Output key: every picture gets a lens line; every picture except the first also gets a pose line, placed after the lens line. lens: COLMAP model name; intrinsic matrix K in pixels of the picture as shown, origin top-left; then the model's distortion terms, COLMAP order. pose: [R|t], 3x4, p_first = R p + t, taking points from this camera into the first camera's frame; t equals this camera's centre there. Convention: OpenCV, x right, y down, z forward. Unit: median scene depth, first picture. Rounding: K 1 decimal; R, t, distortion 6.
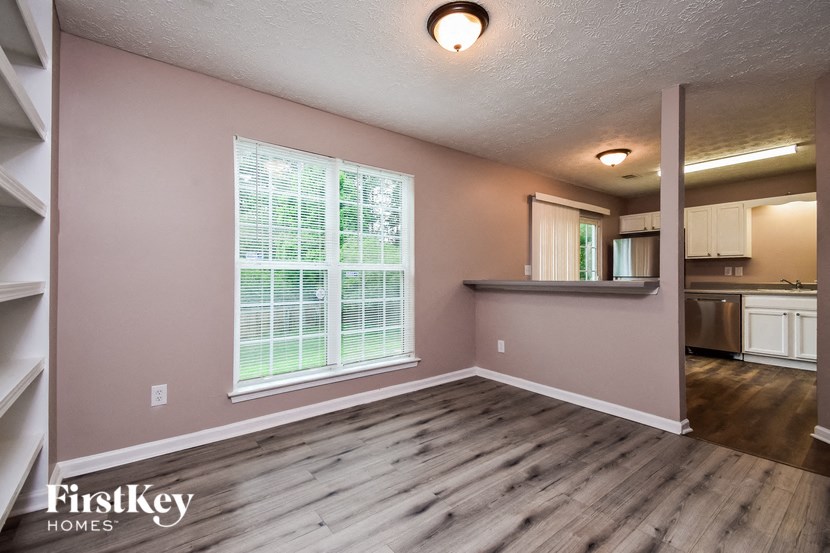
lens RADIAL K [[372.2, 0, 409.8], [0, 372.2, 279.1], [0, 0, 1]] dist [0.003616, -0.002430]
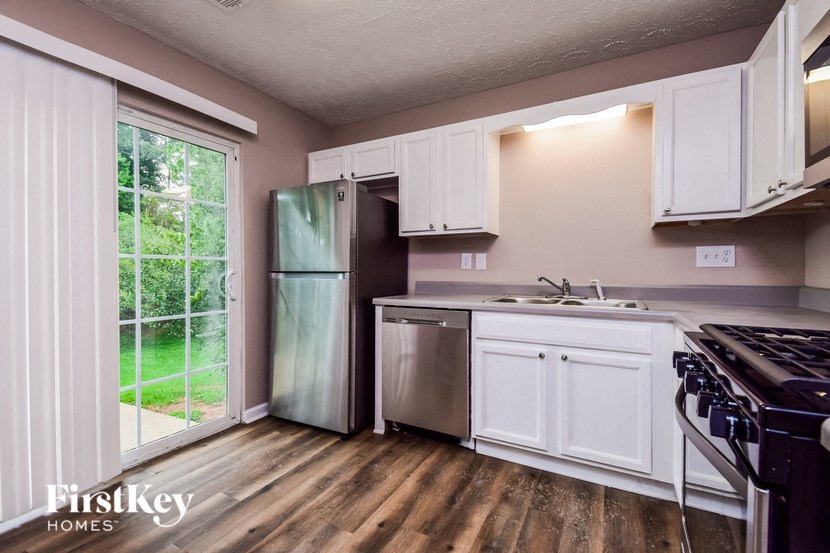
lens RADIAL K [[372.2, 0, 417.6], [0, 372.2, 275.5], [0, 0, 1]] dist [0.003616, -0.002430]
pose [[0.909132, 0.007493, 0.416440, 0.631013], [-0.006227, 0.999971, -0.004397, 0.001851], [-0.416461, 0.001404, 0.909152, 0.604417]]
